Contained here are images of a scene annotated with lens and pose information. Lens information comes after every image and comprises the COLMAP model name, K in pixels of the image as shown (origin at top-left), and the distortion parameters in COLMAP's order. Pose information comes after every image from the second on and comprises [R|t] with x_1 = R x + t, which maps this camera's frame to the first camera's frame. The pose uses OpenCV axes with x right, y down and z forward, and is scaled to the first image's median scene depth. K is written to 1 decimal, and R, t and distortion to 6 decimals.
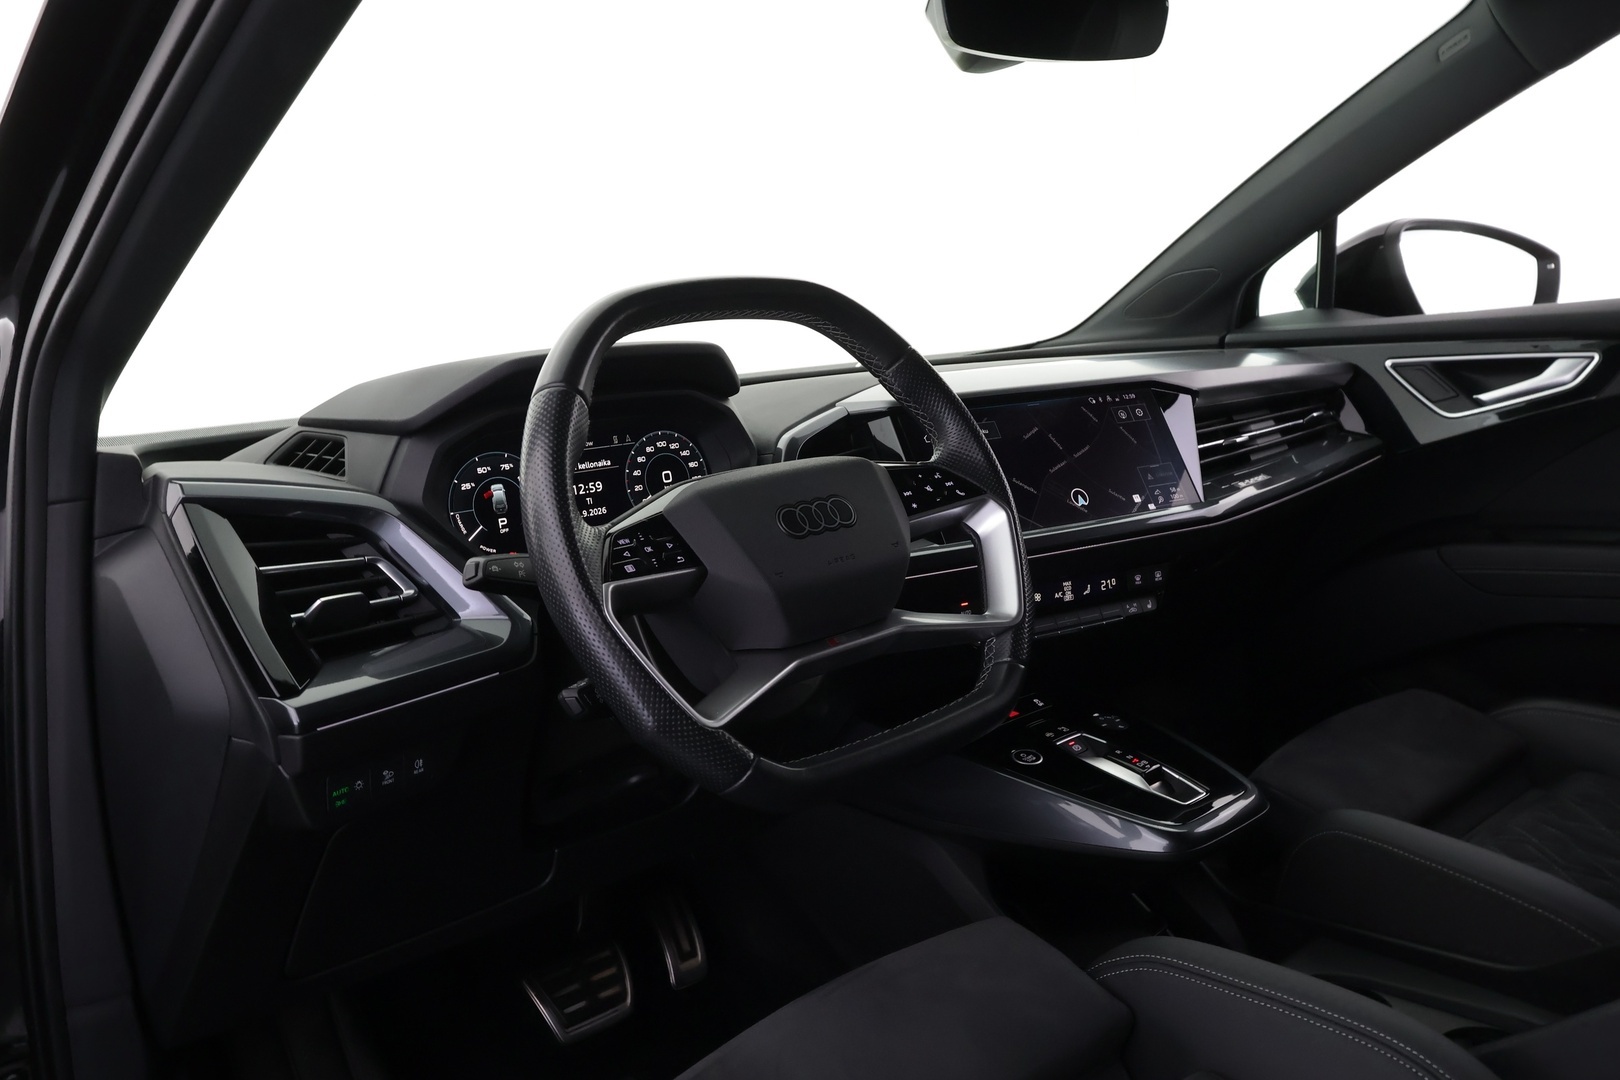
lens RADIAL K [[1278.8, 0, 809.2], [0, 1278.8, 540.1], [0, 0, 1]] dist [0.008604, -0.006580]
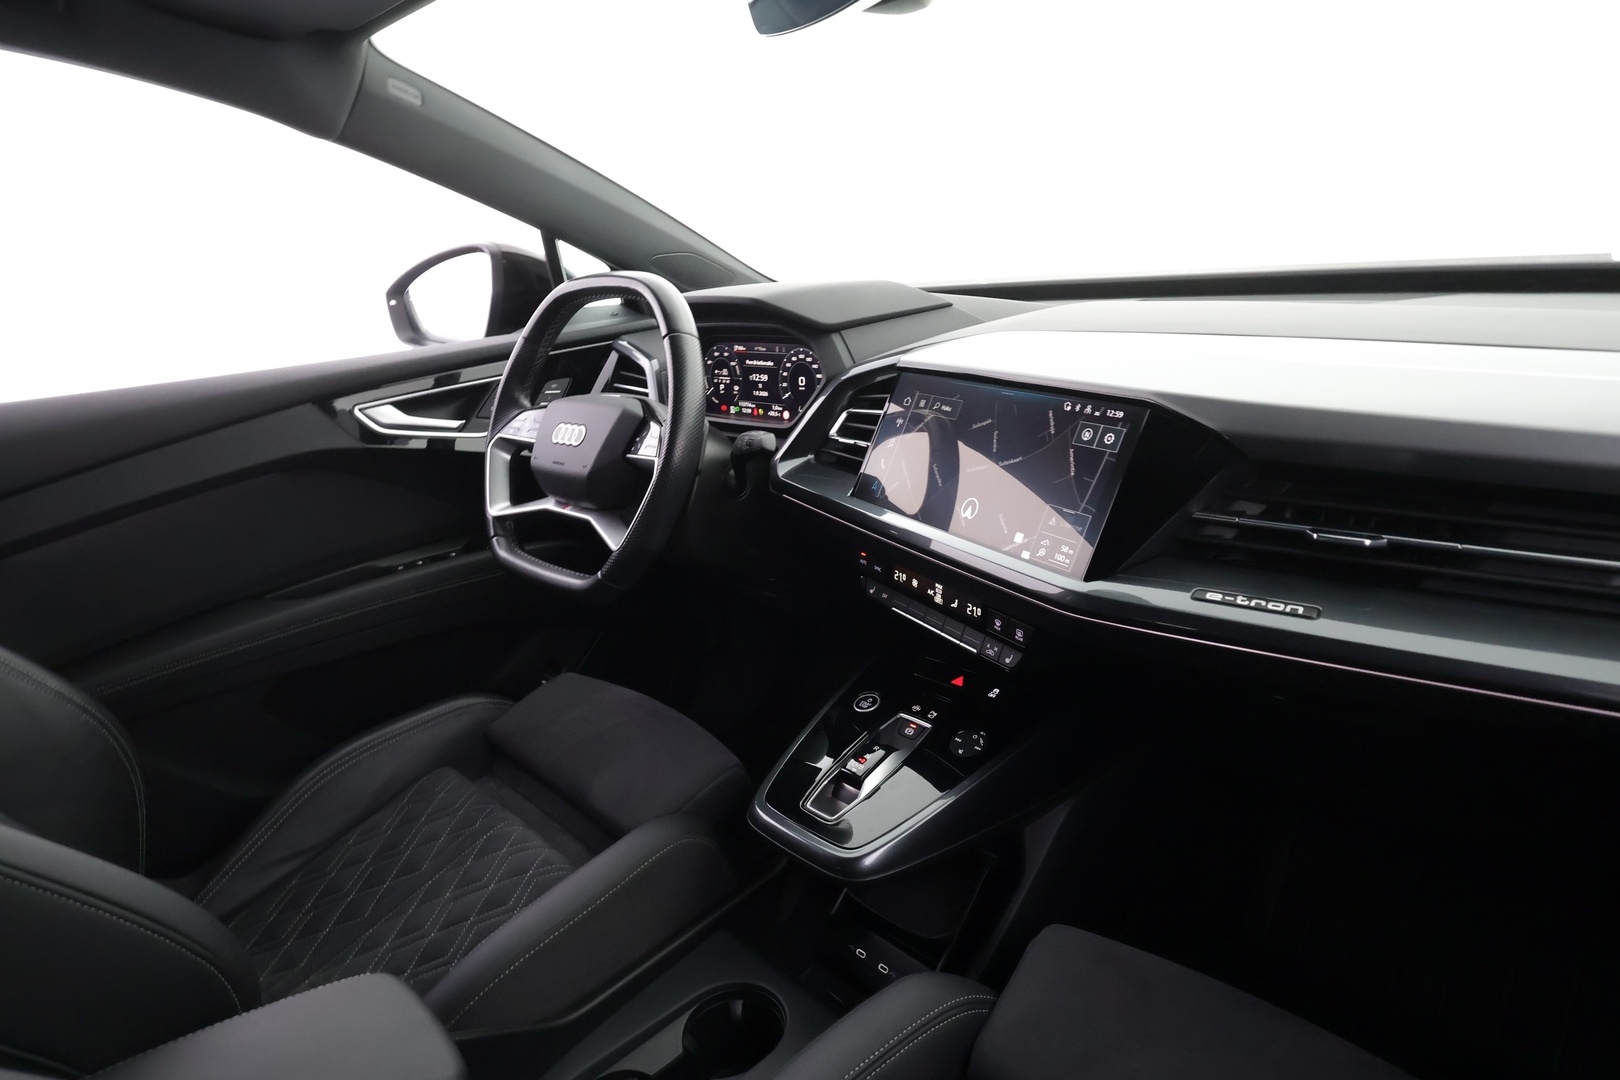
lens RADIAL K [[941.3, 0, 799.6], [0, 941.3, 537.7], [0, 0, 1]] dist [-0.008486, -0.000791]
pose [[0.047372, 0.393221, -0.918223, 0.782950], [-0.049767, 0.919042, 0.391005, -0.254584], [0.997637, 0.027174, 0.063106, 0.802549]]
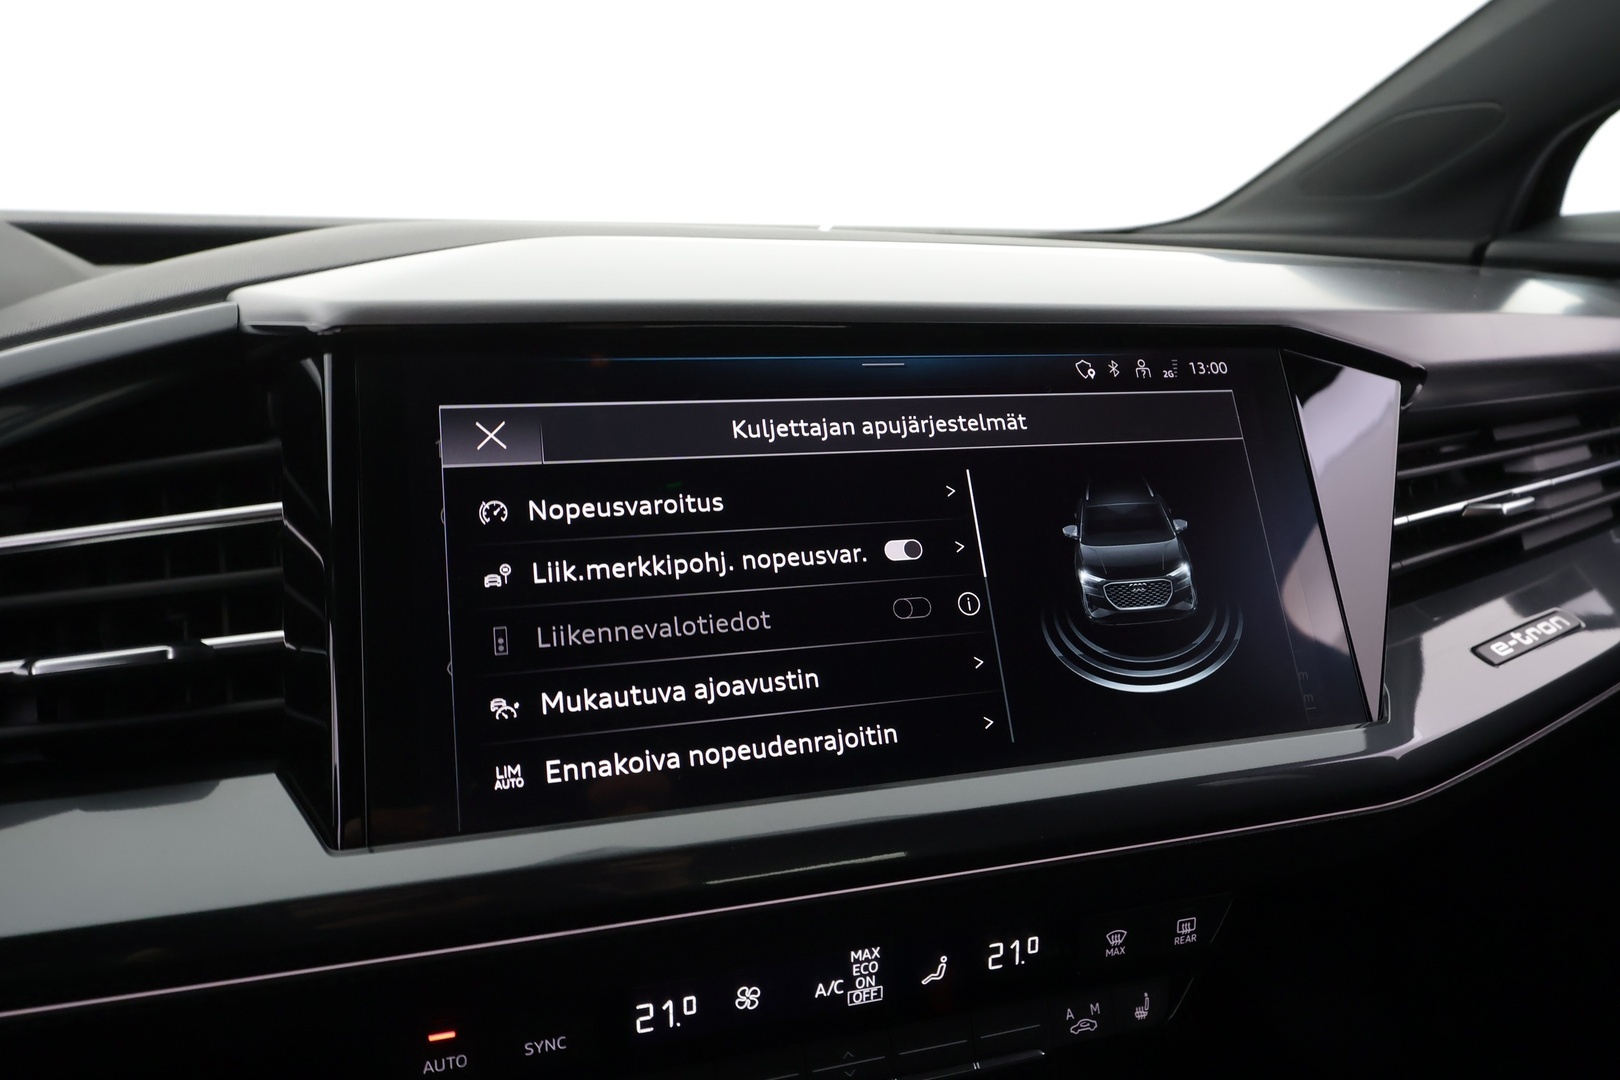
lens RADIAL K [[1078.8, 0, 810.9], [0, 1078.8, 545.4], [0, 0, 1]] dist [0.006004, 0.000517]
pose [[0.976070, 0.152180, -0.155334, 0.202343], [-0.129396, 0.980552, 0.147561, -0.096454], [0.174769, -0.123931, 0.976779, 0.708266]]
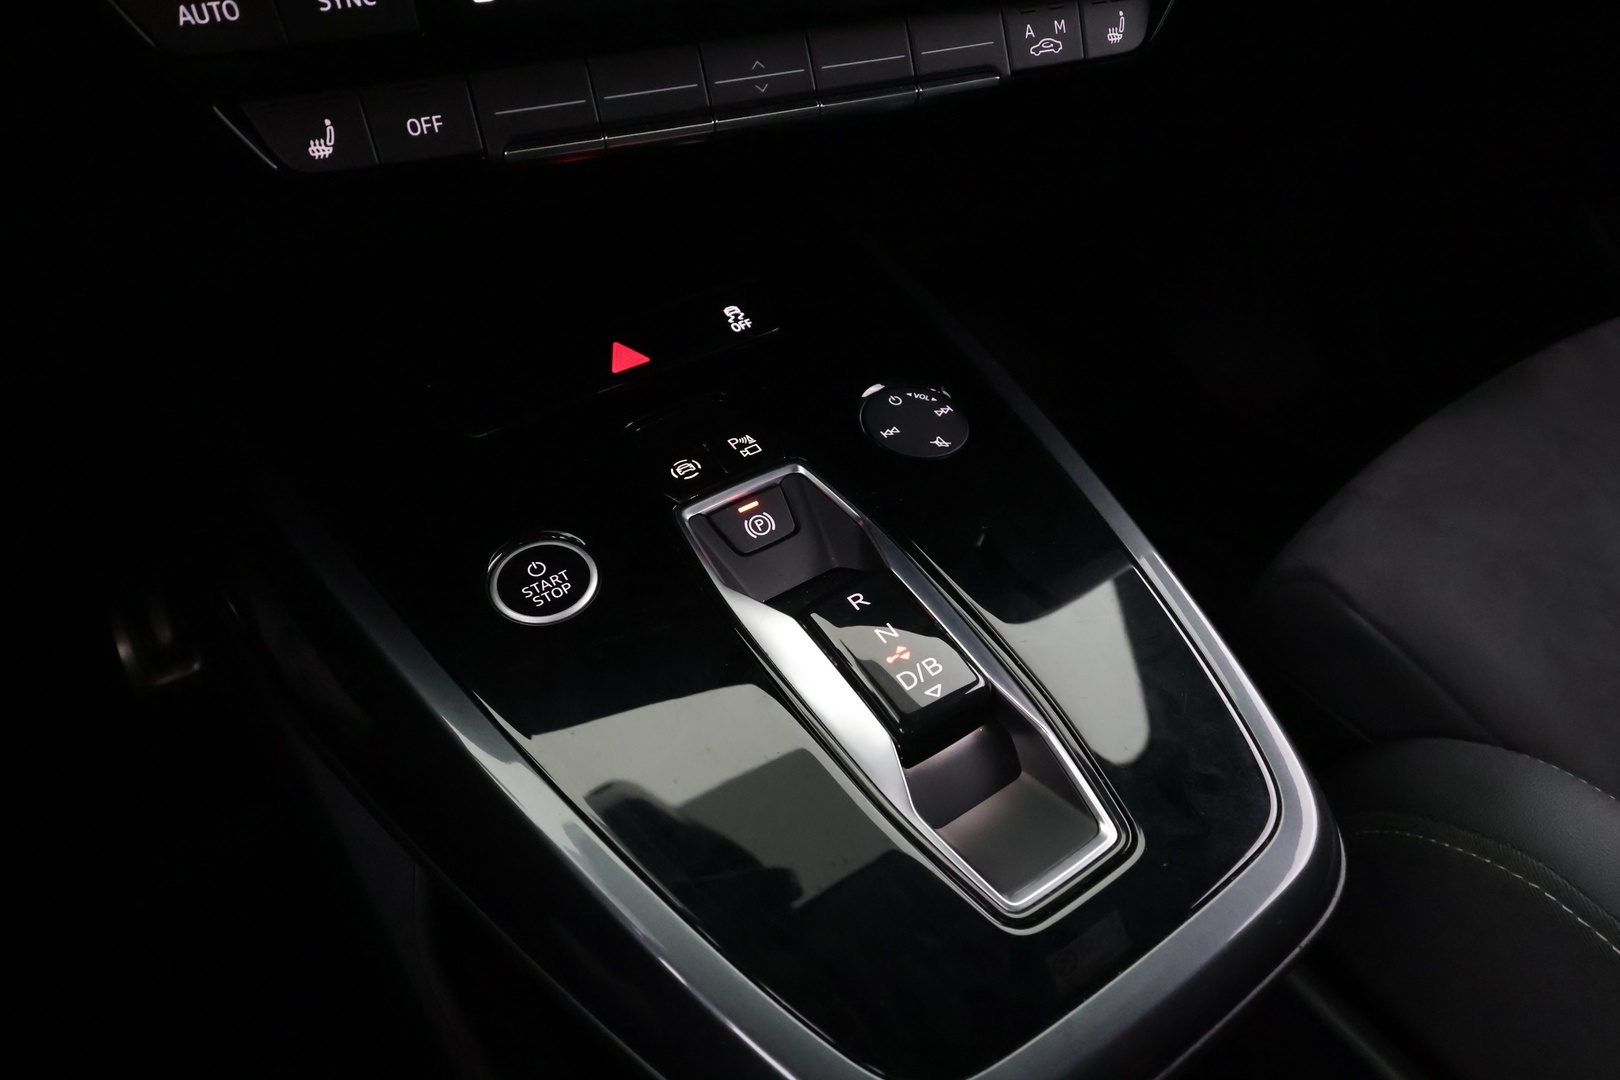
lens RADIAL K [[1078.8, 0, 809.5], [0, 1078.8, 544.2], [0, 0, 1]] dist [0.006004, 0.000517]
pose [[0.993879, 0.101552, -0.043504, 0.217239], [-0.064937, 0.855559, 0.513617, 0.029684], [0.089379, -0.507648, 0.856916, 0.724714]]
